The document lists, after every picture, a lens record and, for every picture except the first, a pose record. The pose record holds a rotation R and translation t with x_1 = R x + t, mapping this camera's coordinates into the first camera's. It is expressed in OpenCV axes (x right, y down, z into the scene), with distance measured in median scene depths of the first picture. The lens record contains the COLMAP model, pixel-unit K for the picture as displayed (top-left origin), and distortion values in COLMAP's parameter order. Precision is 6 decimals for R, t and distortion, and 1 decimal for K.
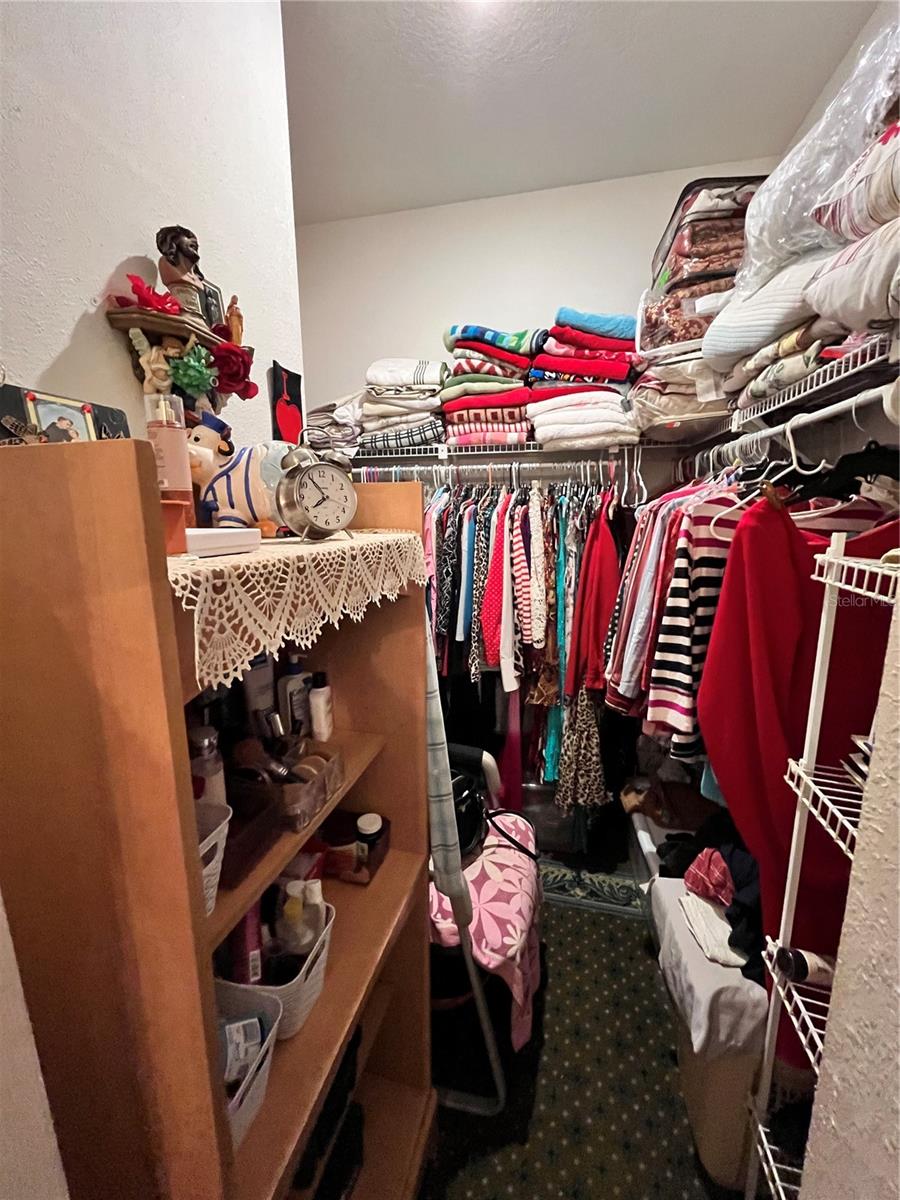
lens RADIAL K [[491.3, 0, 450.0], [0, 491.3, 600.0], [0, 0, 1]] dist [-0.011027, 0.003488]
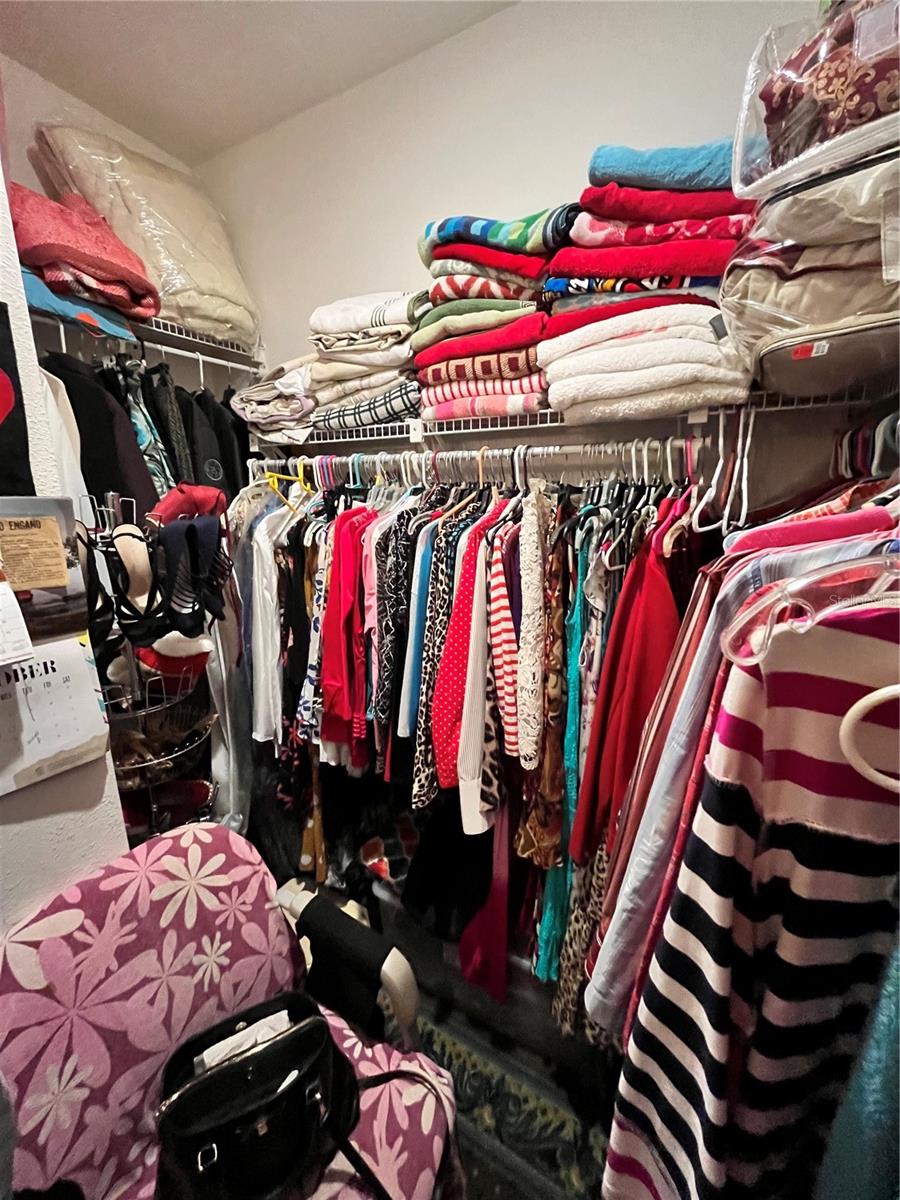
lens RADIAL K [[491.3, 0, 450.0], [0, 491.3, 600.0], [0, 0, 1]] dist [-0.011027, 0.003488]
pose [[0.959401, 0.063069, -0.274903, 0.236312], [-0.051405, 0.997453, 0.049438, -0.123510], [0.277321, -0.033299, 0.960200, 0.415676]]
